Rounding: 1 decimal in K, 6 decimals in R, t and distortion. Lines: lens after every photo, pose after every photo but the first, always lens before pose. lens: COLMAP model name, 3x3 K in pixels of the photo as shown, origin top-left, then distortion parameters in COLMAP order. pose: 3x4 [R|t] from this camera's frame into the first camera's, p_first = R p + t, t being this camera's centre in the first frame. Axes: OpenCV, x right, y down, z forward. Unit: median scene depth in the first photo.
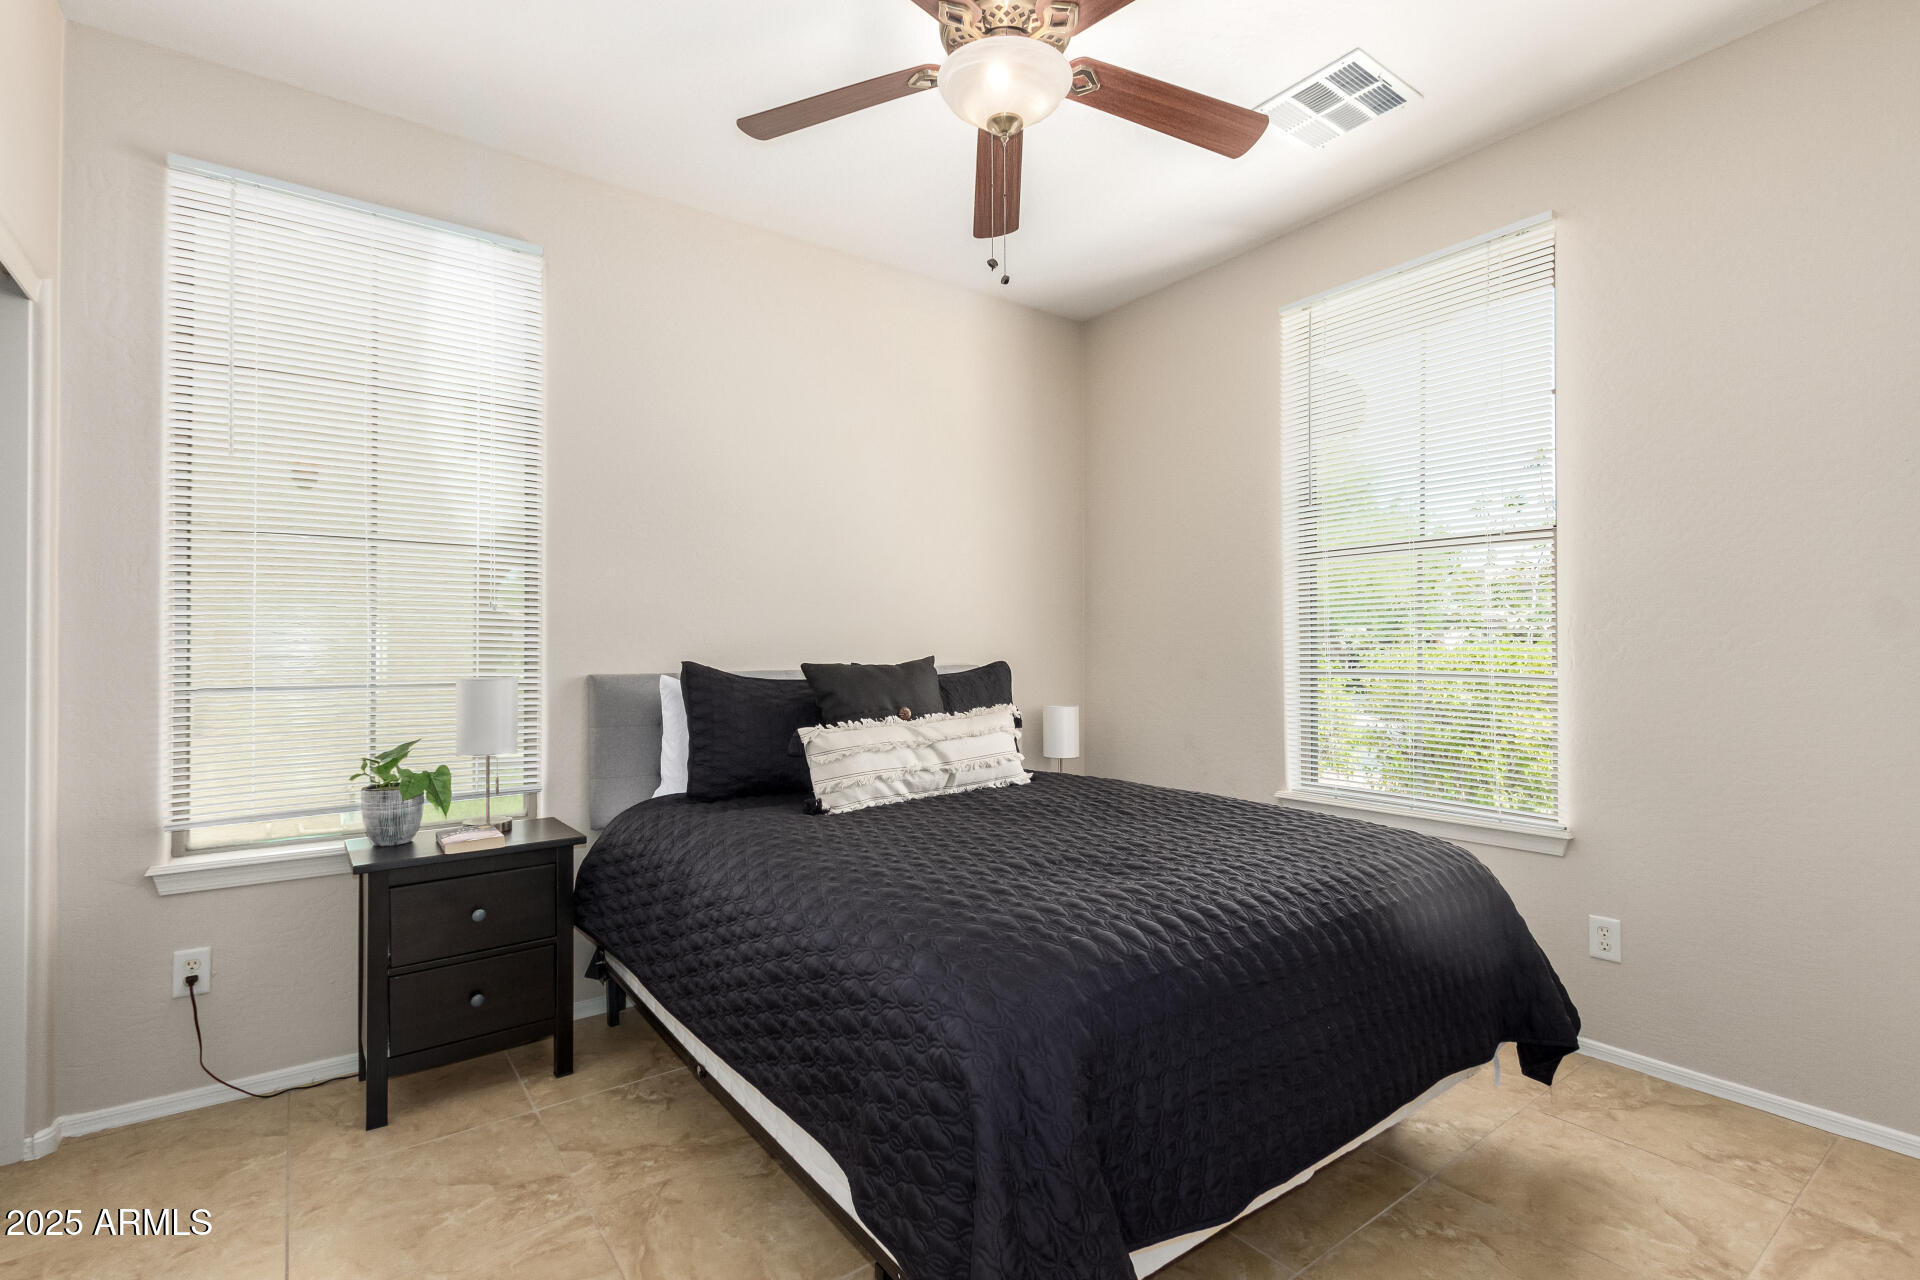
lens RADIAL K [[890.2, 0, 961.0], [0, 890.2, 645.0], [0, 0, 1]] dist [-0.001087, 0.000096]
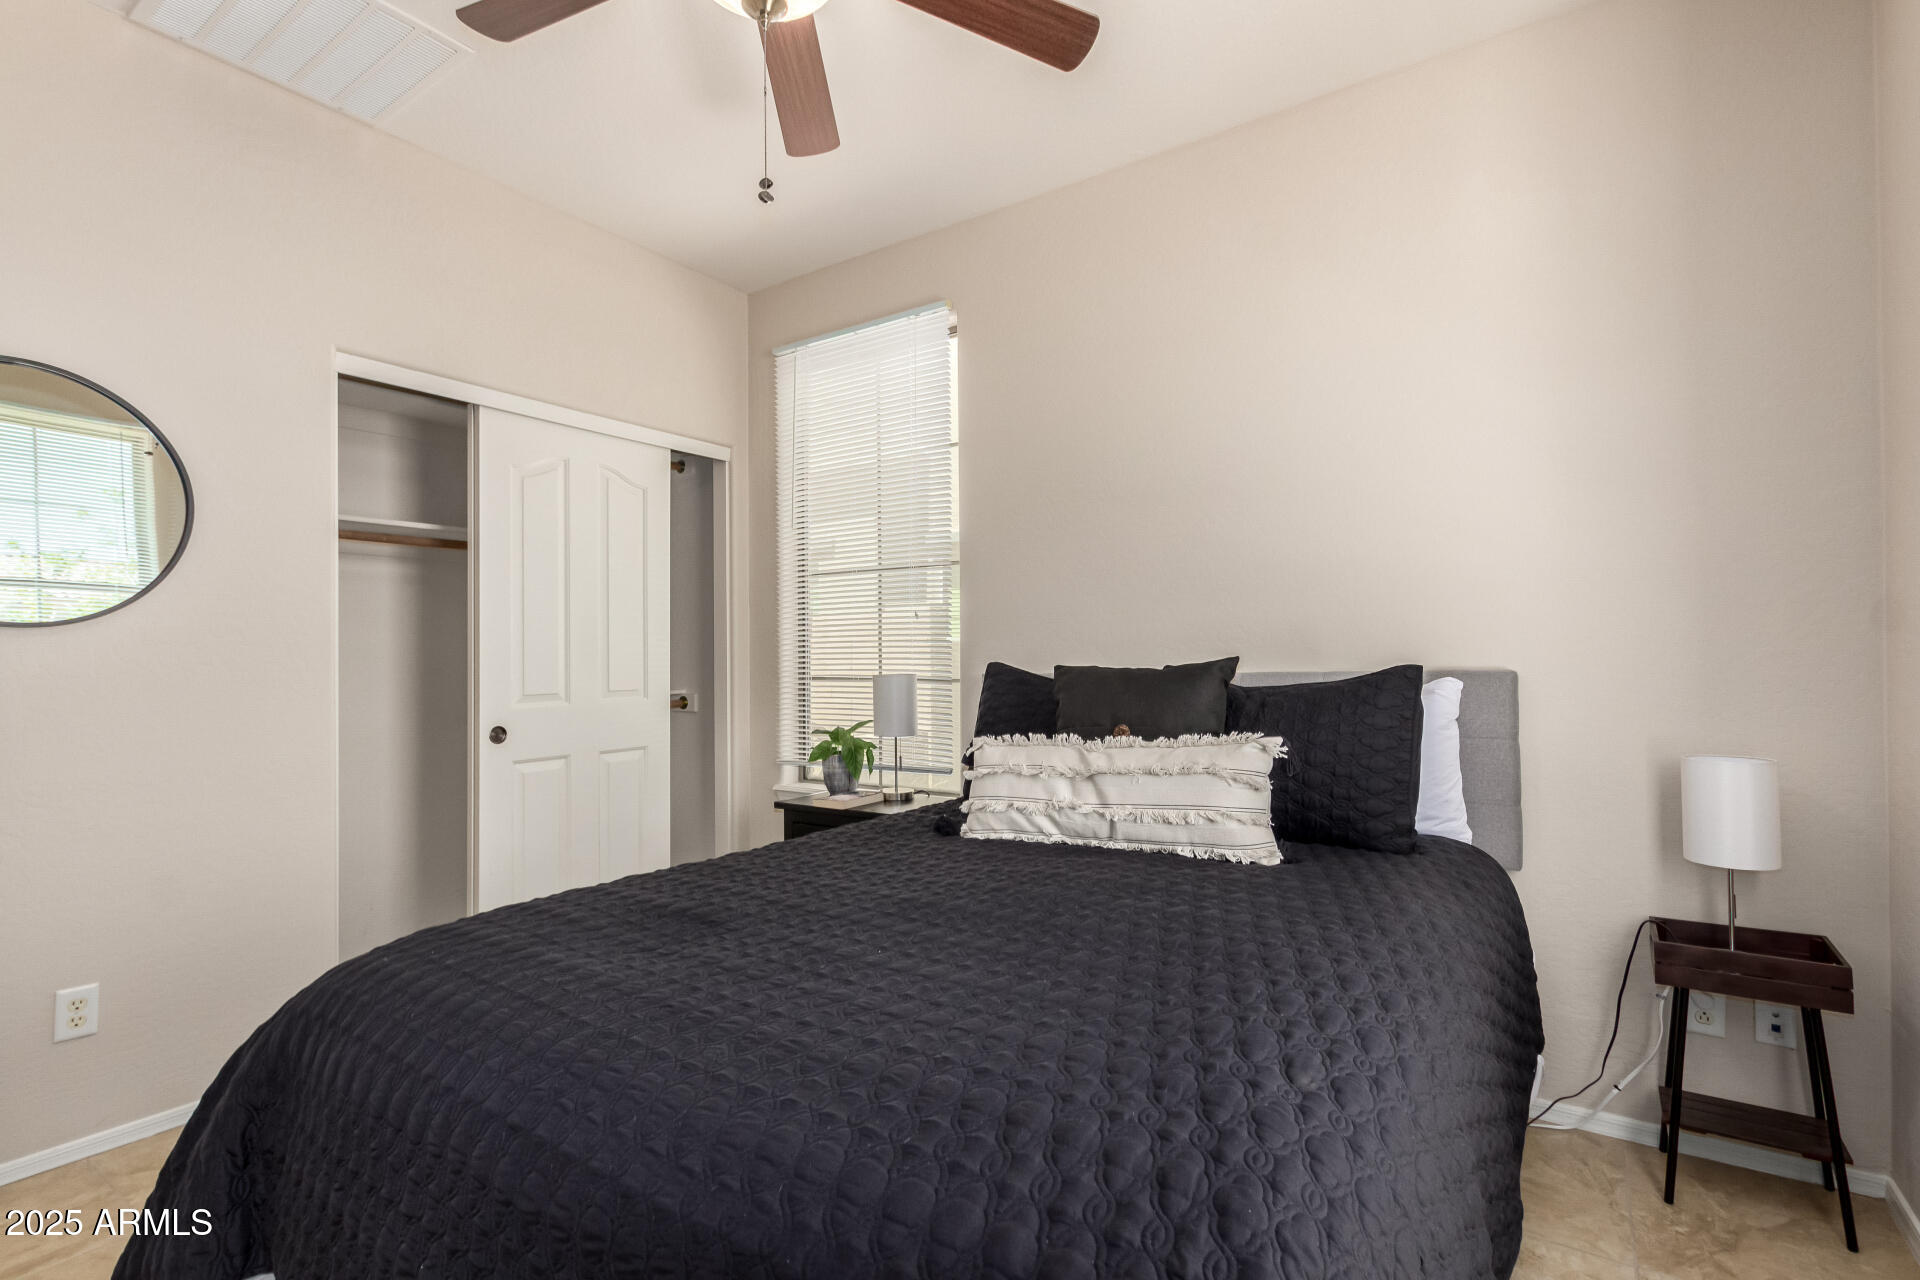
lens RADIAL K [[890.2, 0, 963.2], [0, 890.2, 644.4], [0, 0, 1]] dist [-0.001087, 0.000096]
pose [[0.340764, -0.008859, -0.940107, 0.635986], [0.013500, 0.999899, -0.004529, 0.002610], [0.940052, -0.011148, 0.340849, 0.647727]]
